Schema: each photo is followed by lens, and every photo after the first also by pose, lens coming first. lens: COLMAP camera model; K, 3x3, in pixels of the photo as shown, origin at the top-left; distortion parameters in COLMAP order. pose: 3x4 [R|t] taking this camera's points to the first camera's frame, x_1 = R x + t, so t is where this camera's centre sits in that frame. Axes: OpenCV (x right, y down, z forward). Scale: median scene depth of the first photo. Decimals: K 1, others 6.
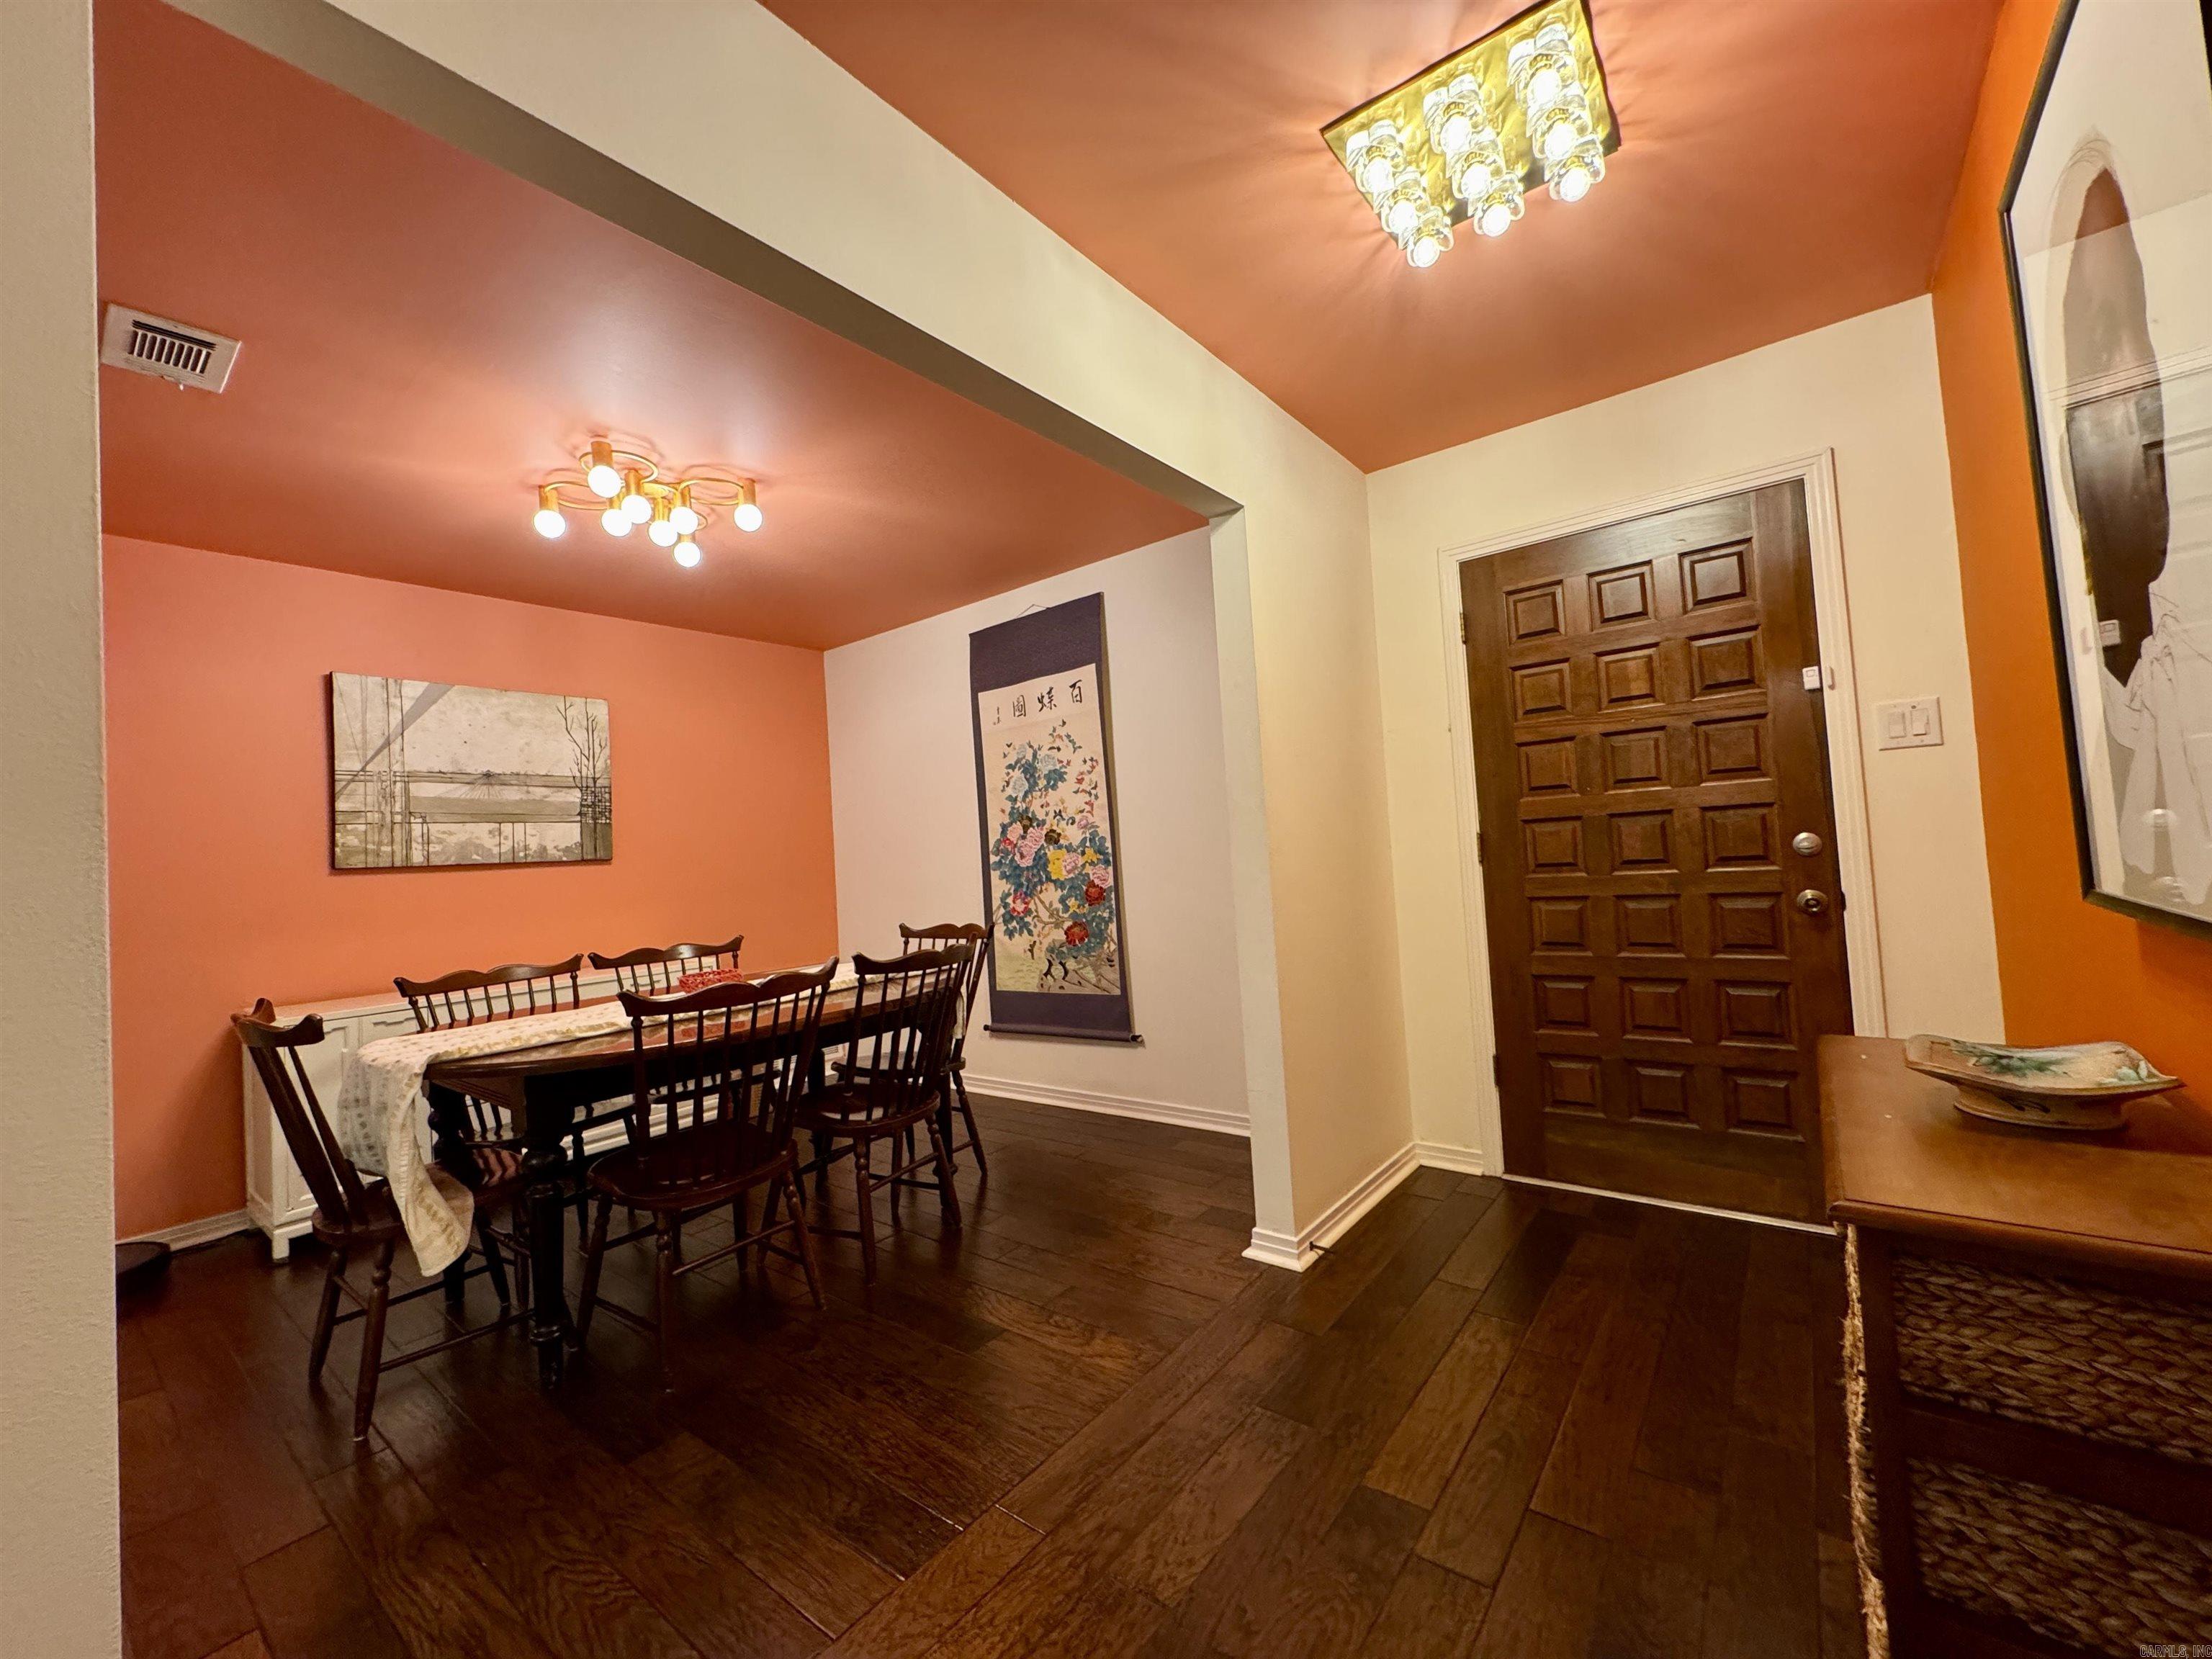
lens RADIAL K [[887.4, 0, 1102.7], [0, 887.4, 830.3], [0, 0, 1]] dist [-0.003987, 0.000816]
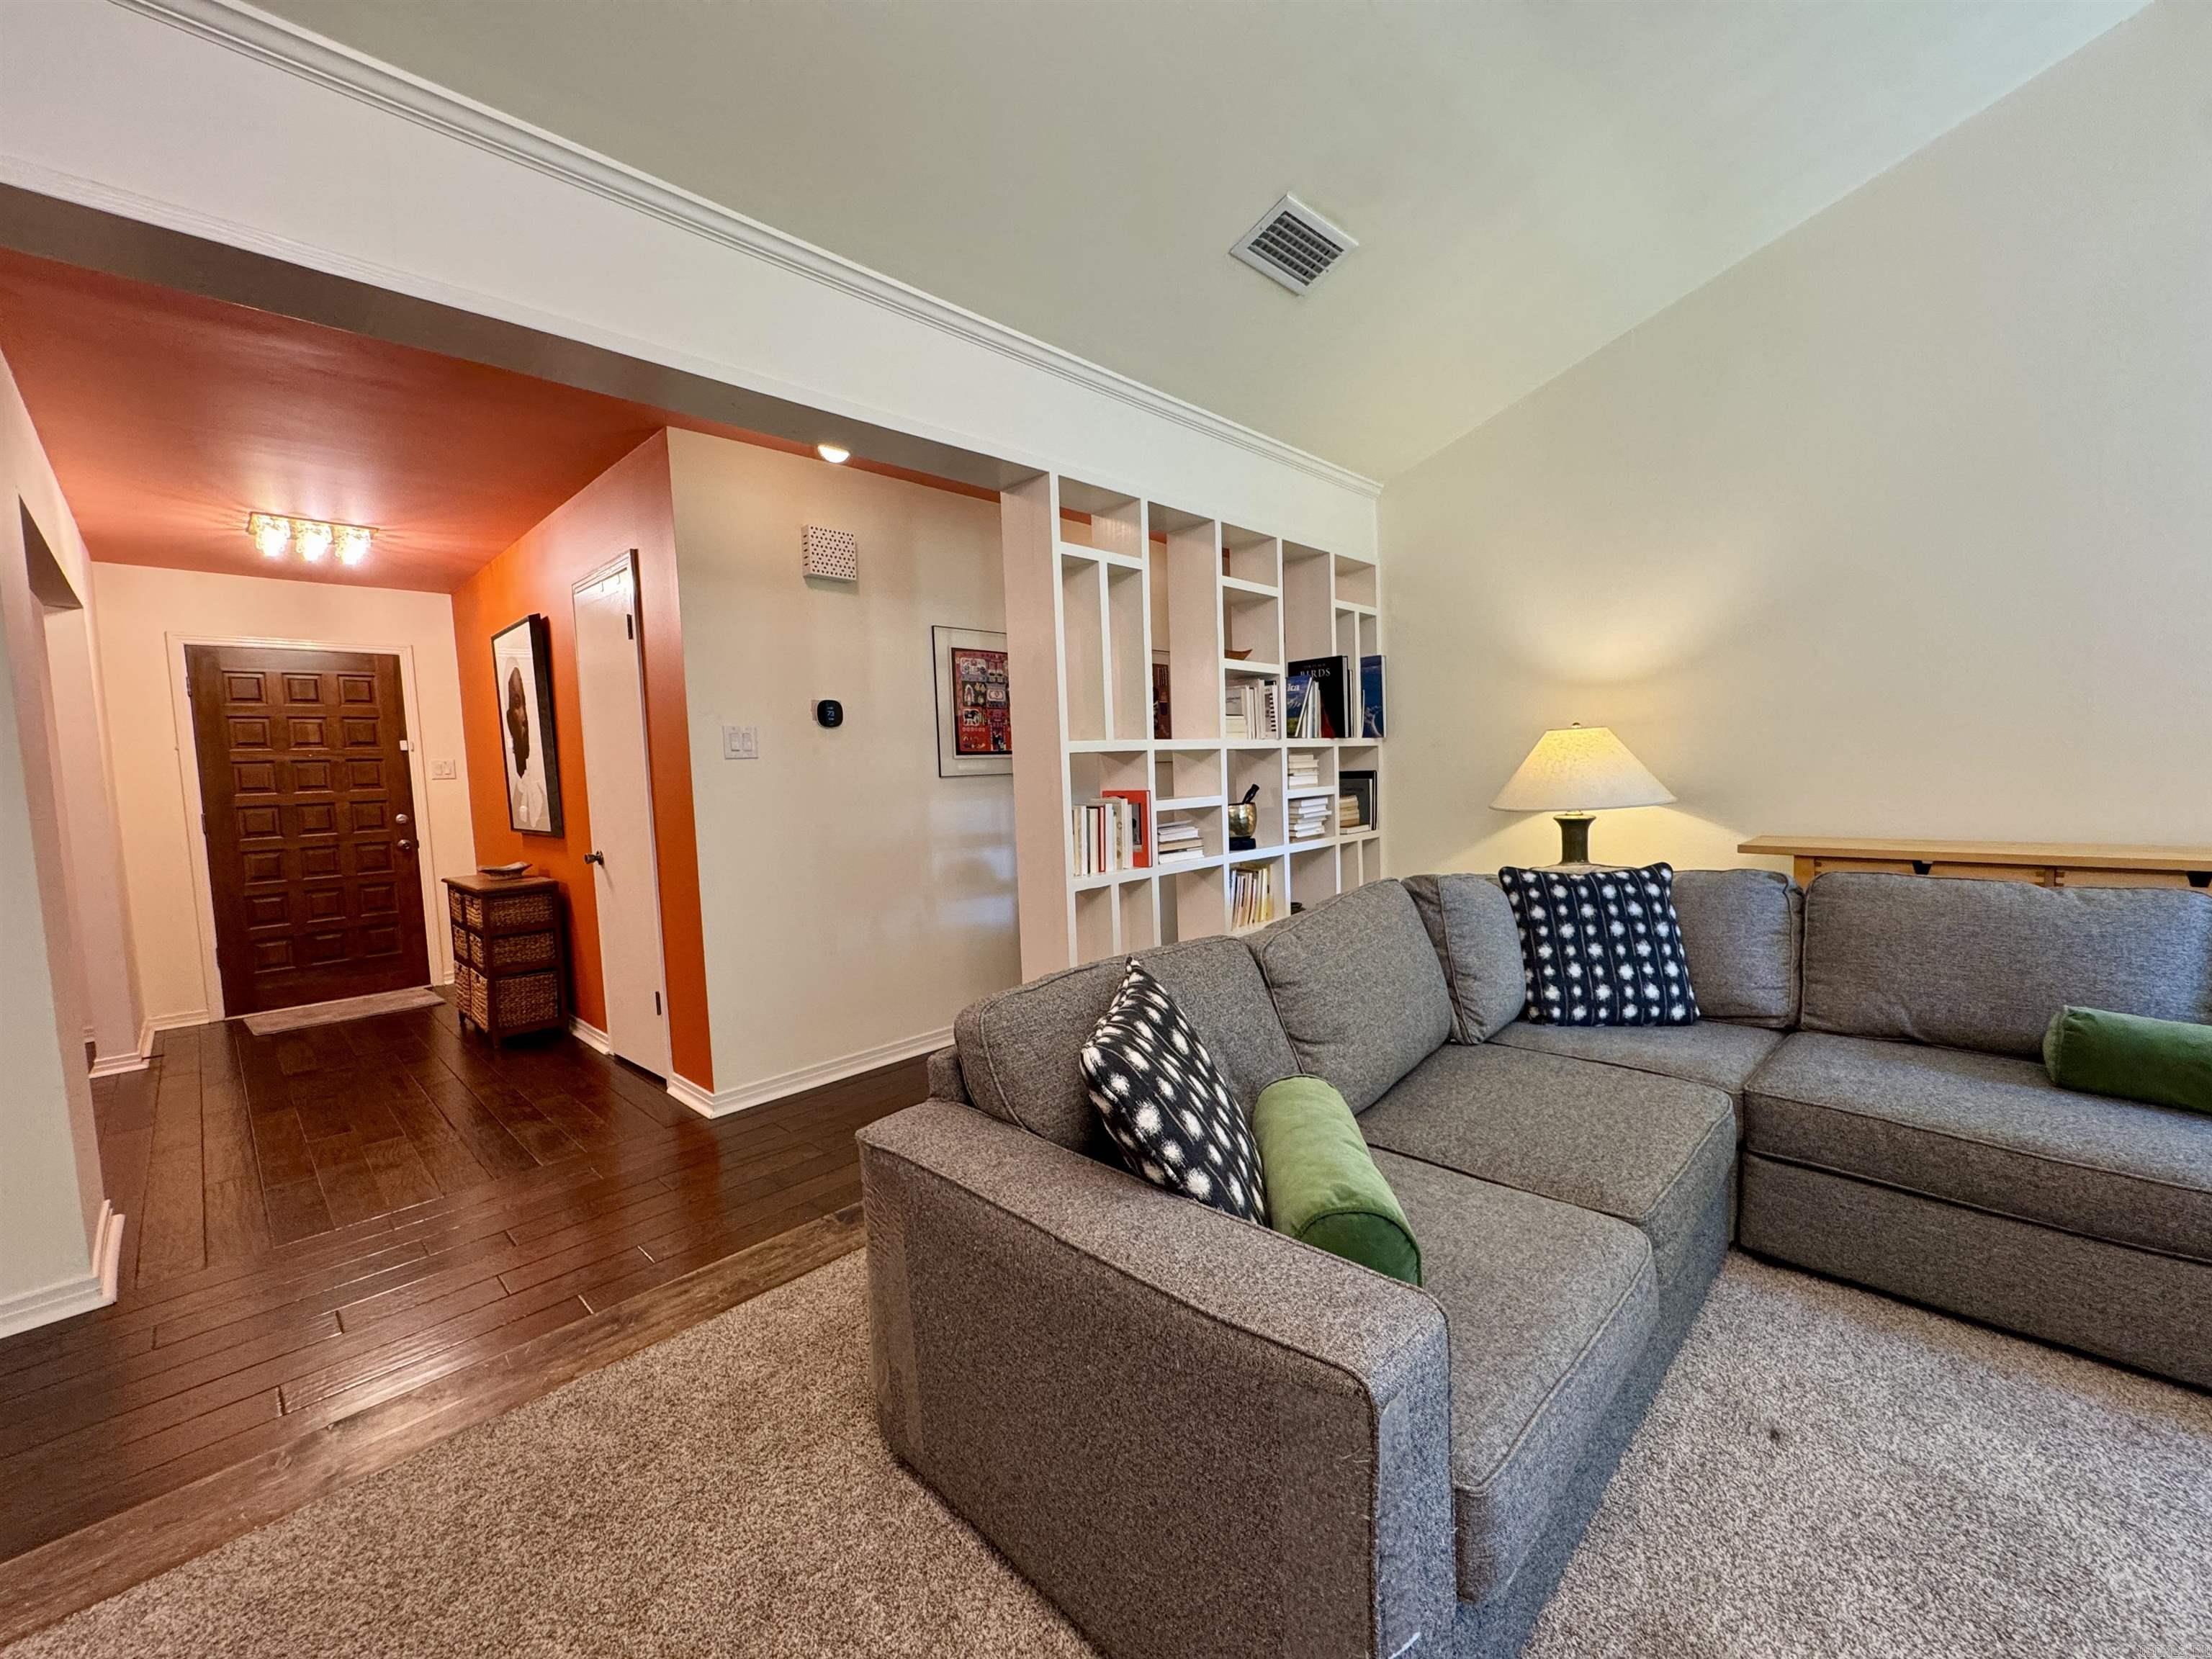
lens RADIAL K [[887.4, 0, 1105.2], [0, 887.4, 826.1], [0, 0, 1]] dist [-0.003987, 0.000816]
pose [[0.102254, -0.011178, 0.994696, -0.743027], [0.002523, 0.999937, 0.010977, 0.007574], [-0.994755, 0.001387, 0.102275, -0.593052]]
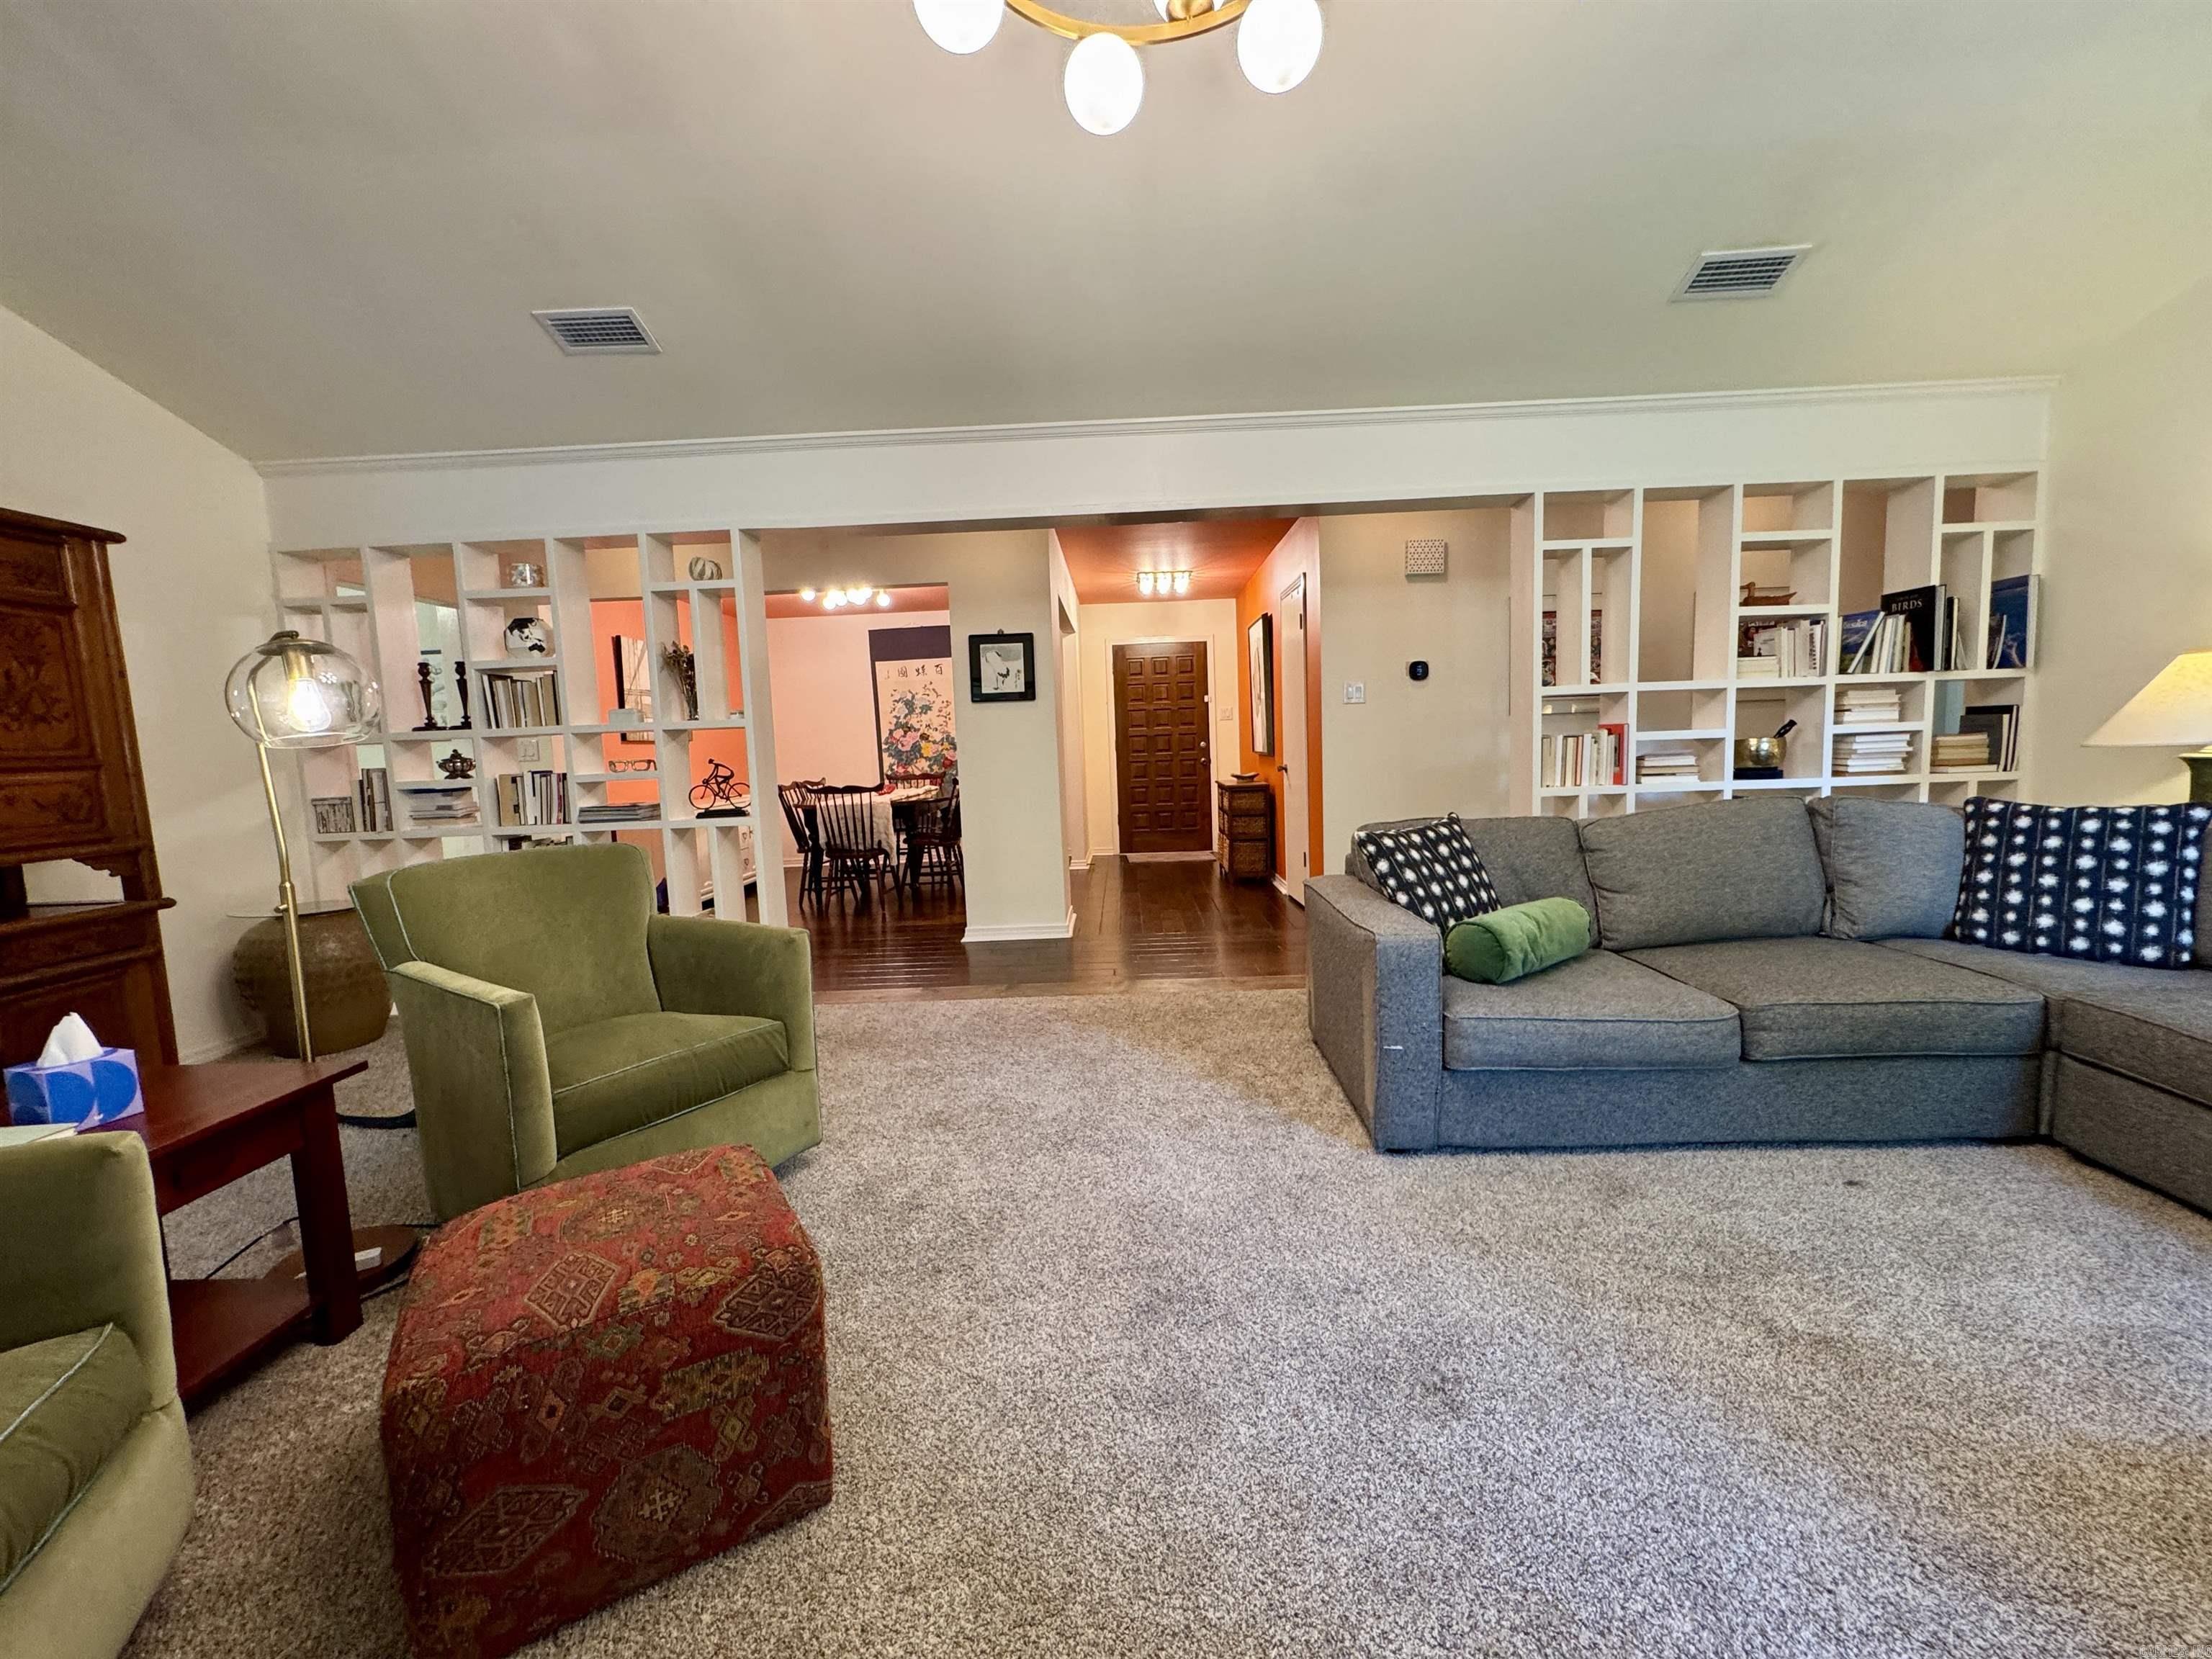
lens RADIAL K [[887.4, 0, 1100.4], [0, 887.4, 826.1], [0, 0, 1]] dist [-0.003987, 0.000816]
pose [[0.800938, -0.027014, 0.598137, -1.002951], [-0.028892, 0.996074, 0.083675, 0.031221], [-0.598049, -0.084300, 0.797014, -0.970402]]
